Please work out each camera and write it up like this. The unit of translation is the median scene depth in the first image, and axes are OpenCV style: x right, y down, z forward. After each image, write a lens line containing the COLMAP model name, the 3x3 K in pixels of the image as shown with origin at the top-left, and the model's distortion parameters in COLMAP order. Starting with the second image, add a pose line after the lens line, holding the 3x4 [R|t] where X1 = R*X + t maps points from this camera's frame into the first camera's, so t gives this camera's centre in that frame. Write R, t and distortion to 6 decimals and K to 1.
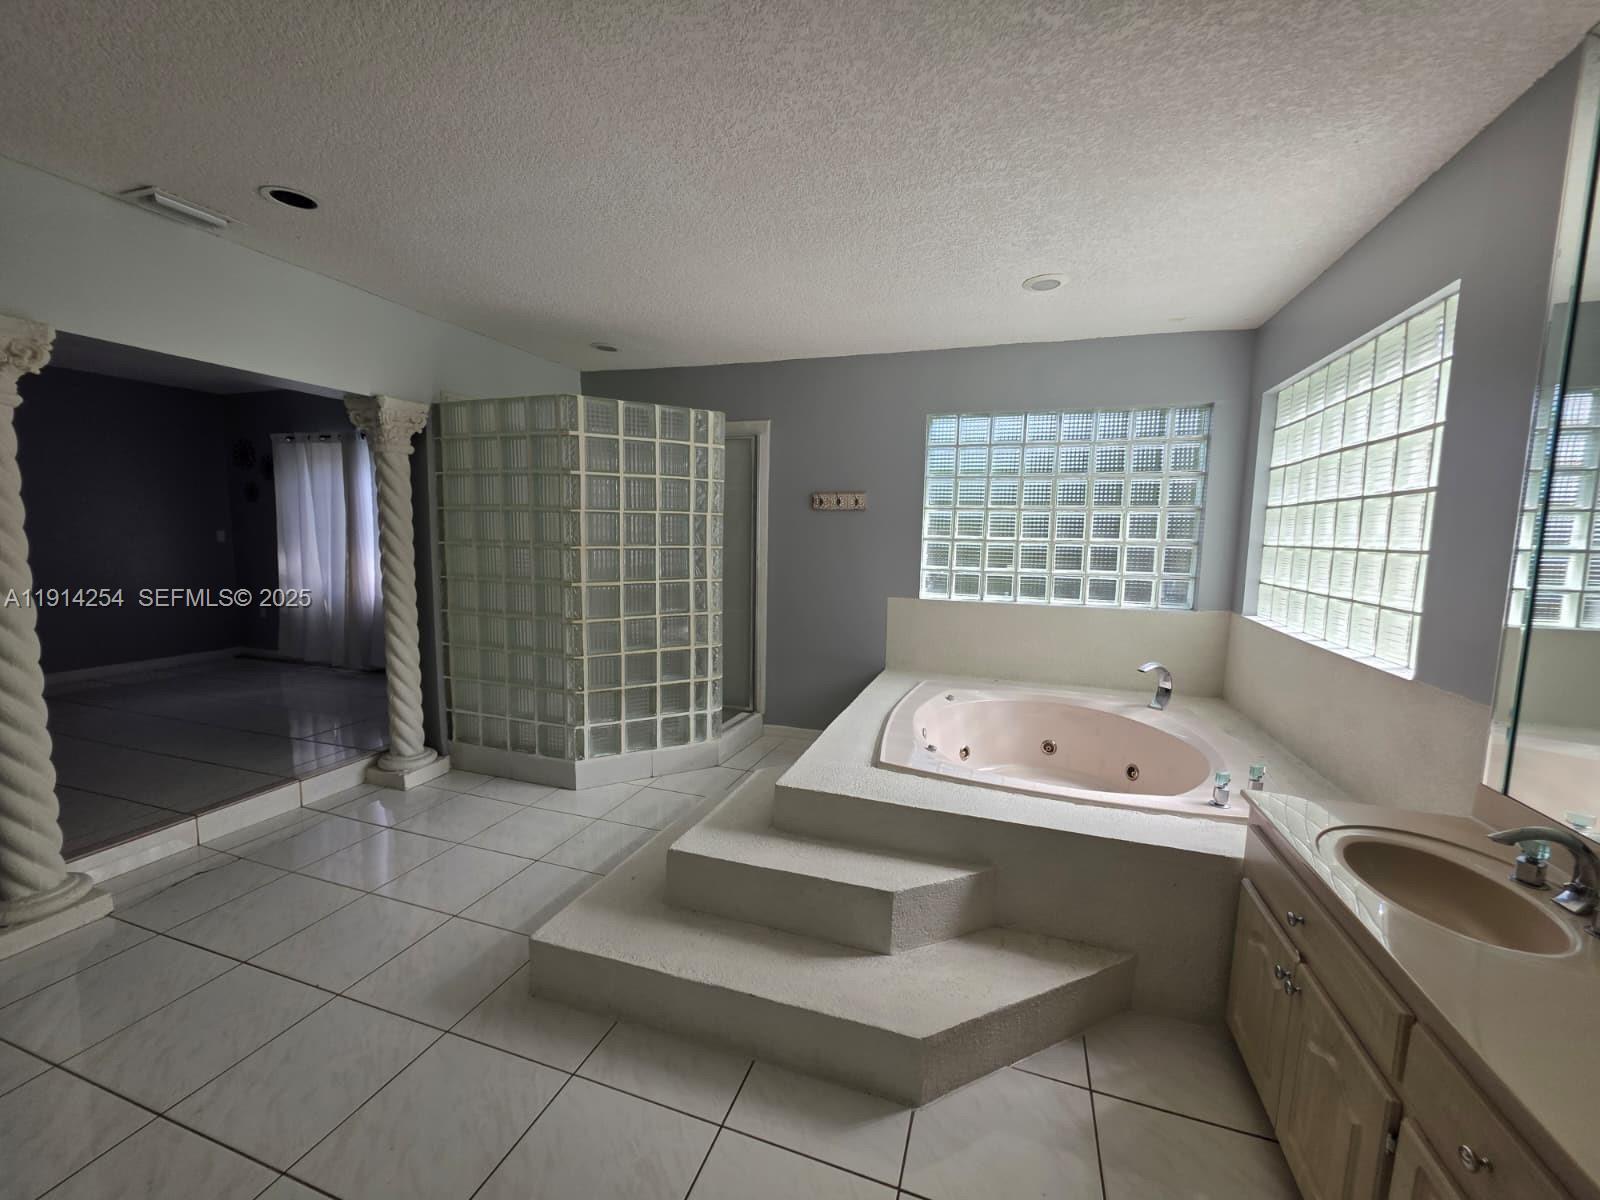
lens RADIAL K [[640.2, 0, 795.2], [0, 640.2, 602.5], [0, 0, 1]] dist [0.001907, 0.001533]
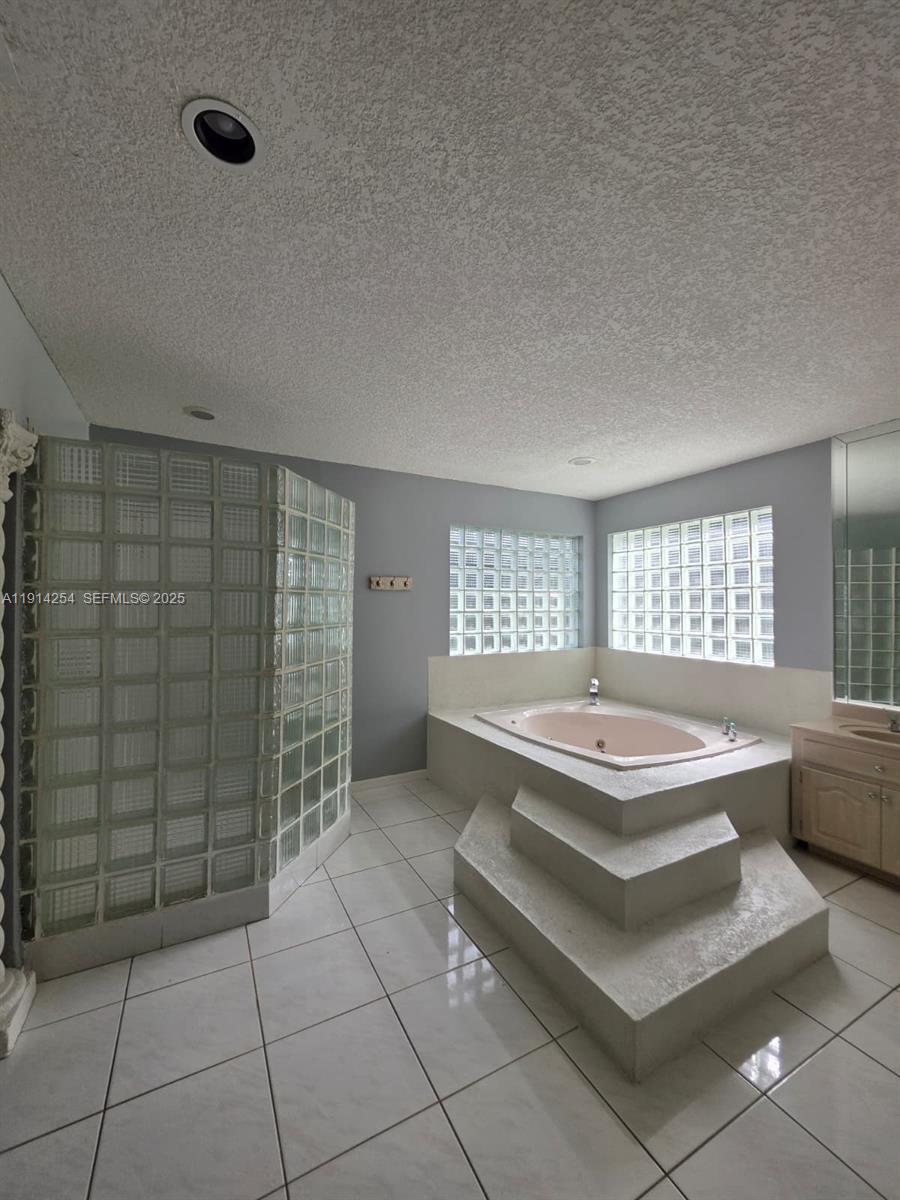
lens RADIAL K [[480.2, 0, 452.9], [0, 480.2, 601.7], [0, 0, 1]] dist [0.001907, 0.001533]
pose [[0.684291, -0.008635, 0.729158, -0.635139], [0.091103, 0.993108, -0.073736, -0.051988], [-0.723495, 0.116885, 0.680362, 0.342465]]
